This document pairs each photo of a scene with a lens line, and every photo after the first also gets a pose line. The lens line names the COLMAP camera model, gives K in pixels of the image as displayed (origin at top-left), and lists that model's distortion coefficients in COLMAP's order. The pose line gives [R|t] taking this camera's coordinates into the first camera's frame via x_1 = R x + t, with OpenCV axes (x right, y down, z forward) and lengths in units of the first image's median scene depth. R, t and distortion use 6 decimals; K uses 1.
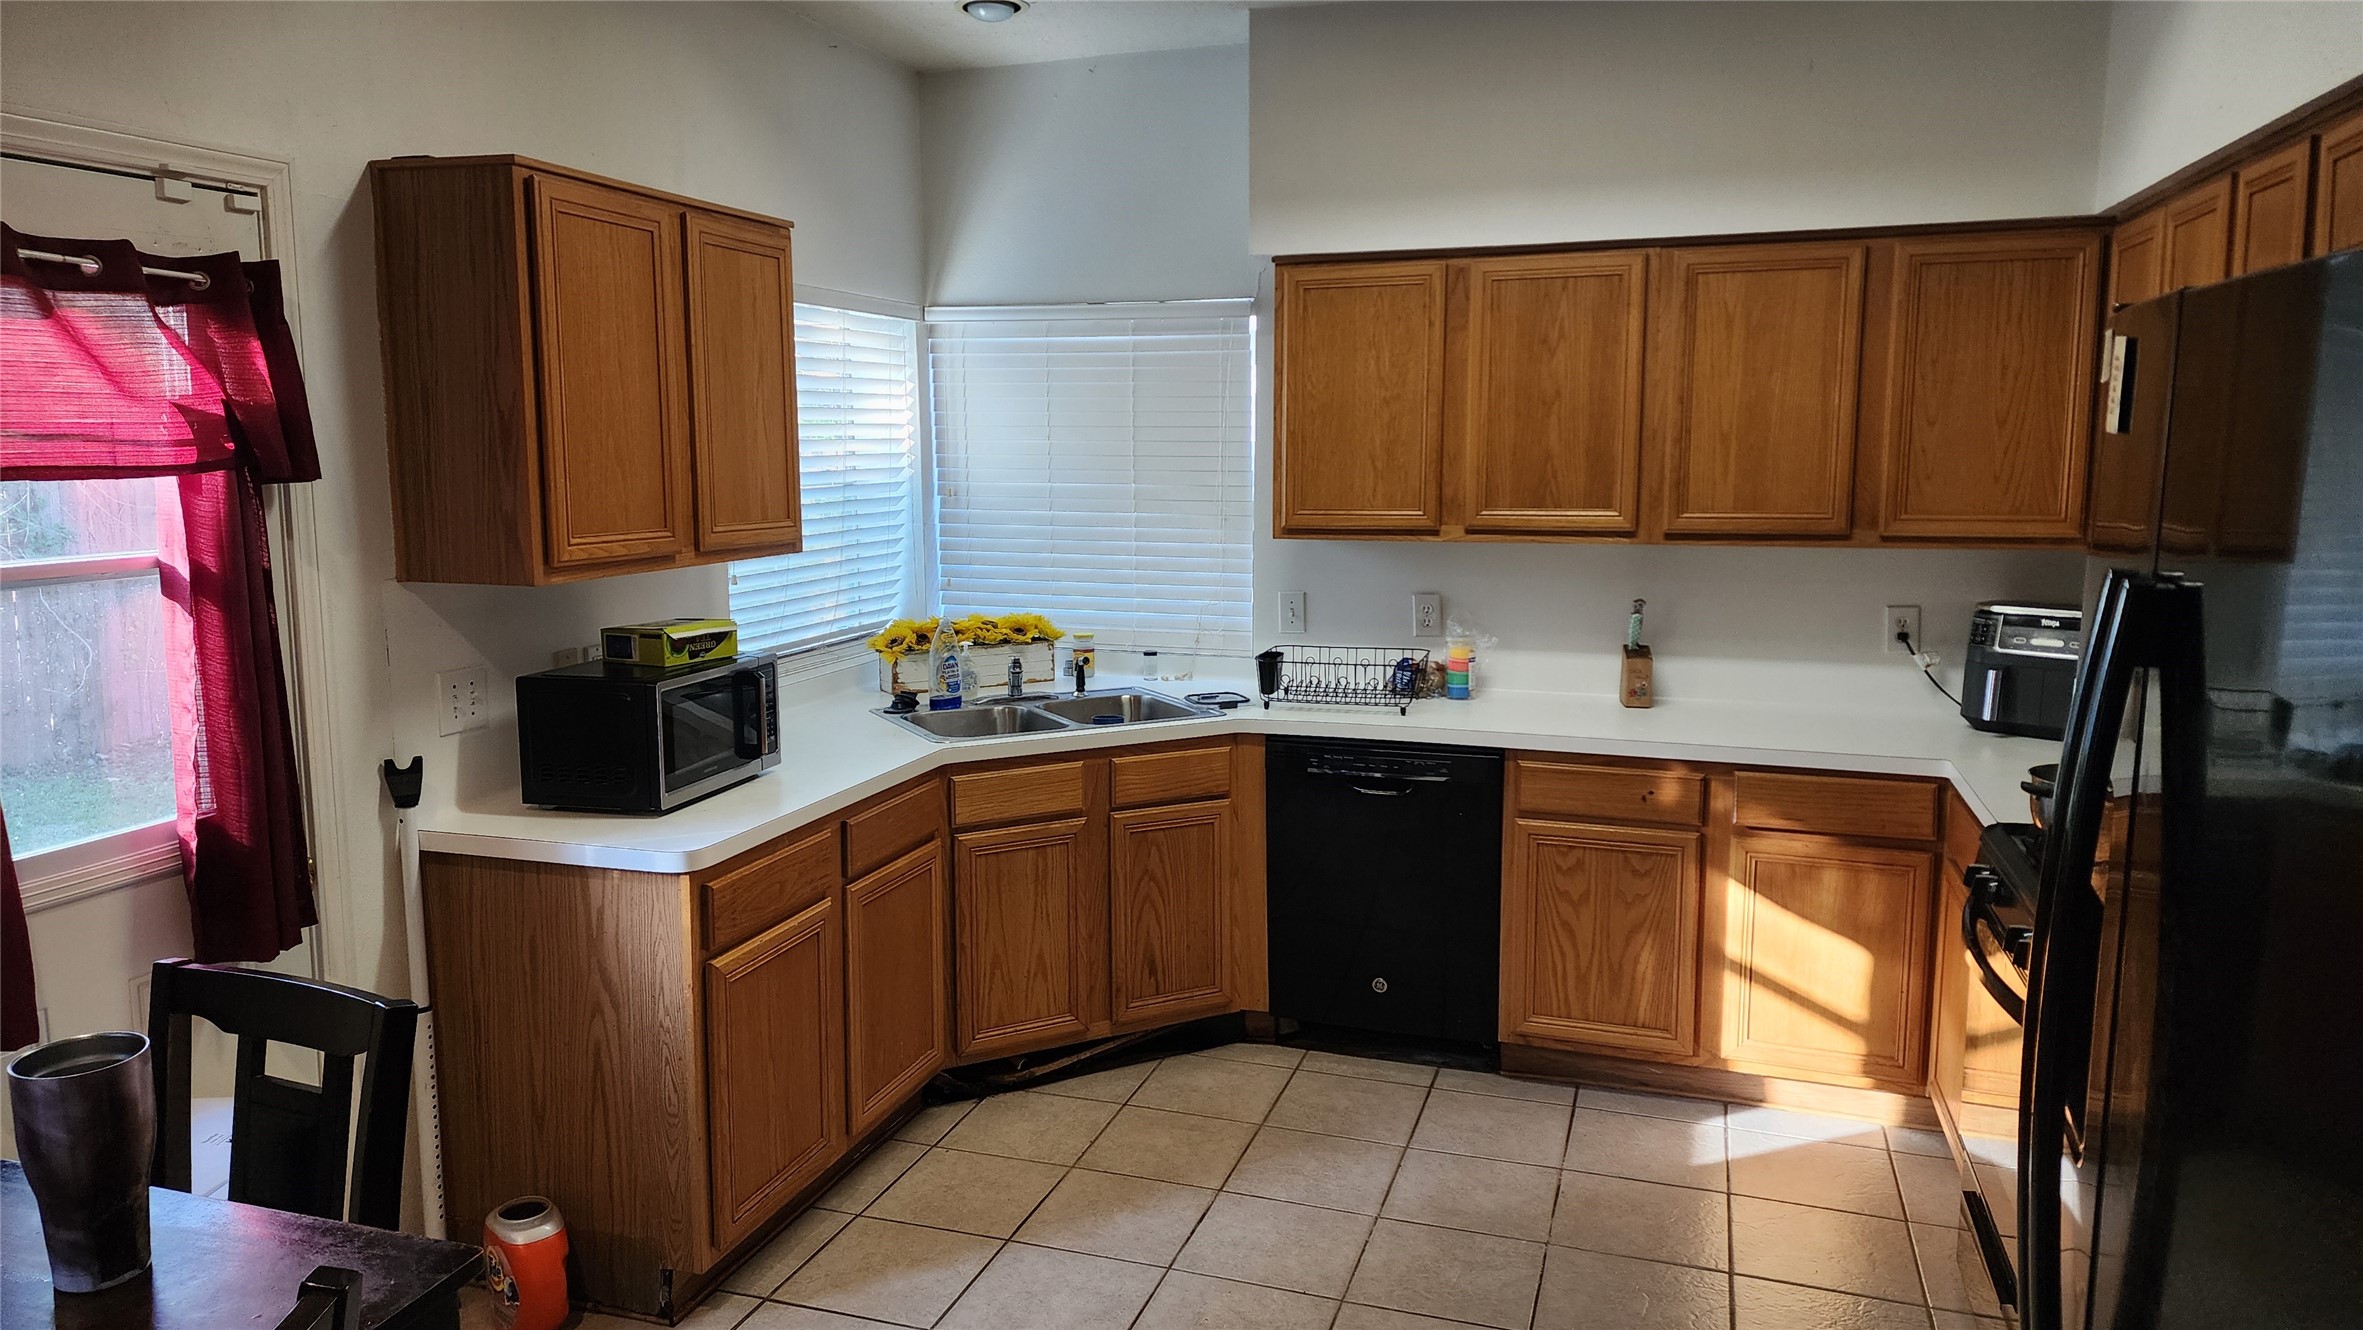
lens RADIAL K [[1561.9, 0, 1190.1], [0, 1561.9, 649.7], [0, 0, 1]] dist [0.044309, -0.004133]
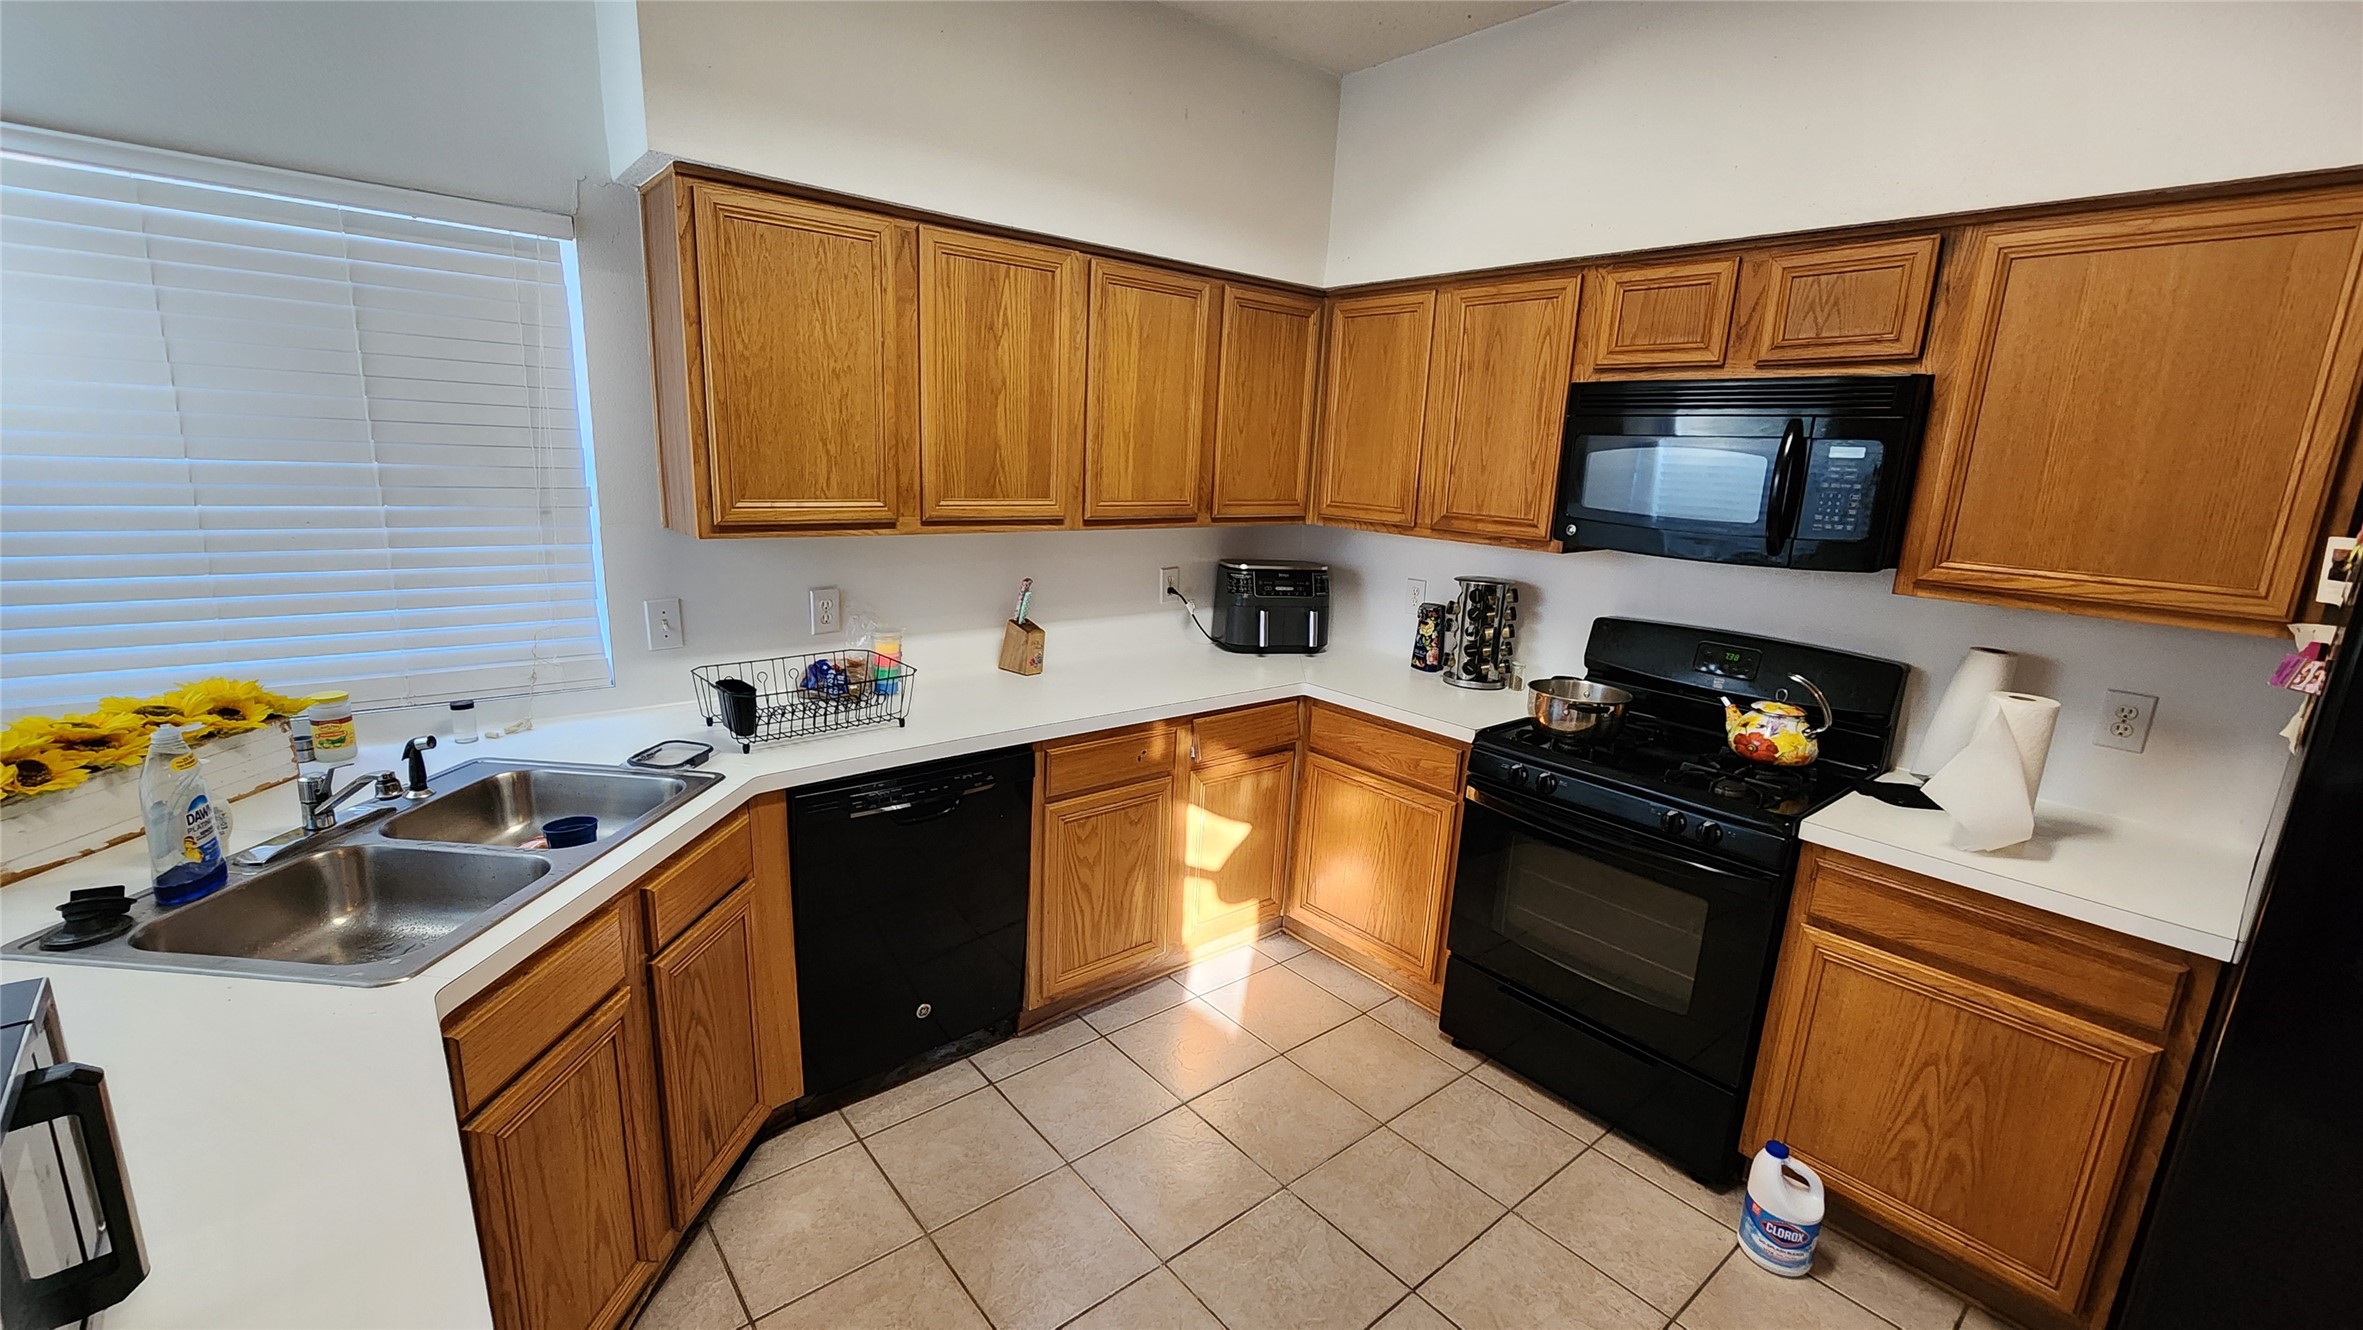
lens RADIAL K [[971.7, 0, 1181.1], [0, 971.7, 673.3], [0, 0, 1]] dist [0.006632, 0.000859]
pose [[0.530906, -0.167006, 0.830812, -0.254984], [0.066643, 0.985581, 0.155530, -0.069564], [-0.844806, -0.027204, 0.534380, 0.566575]]
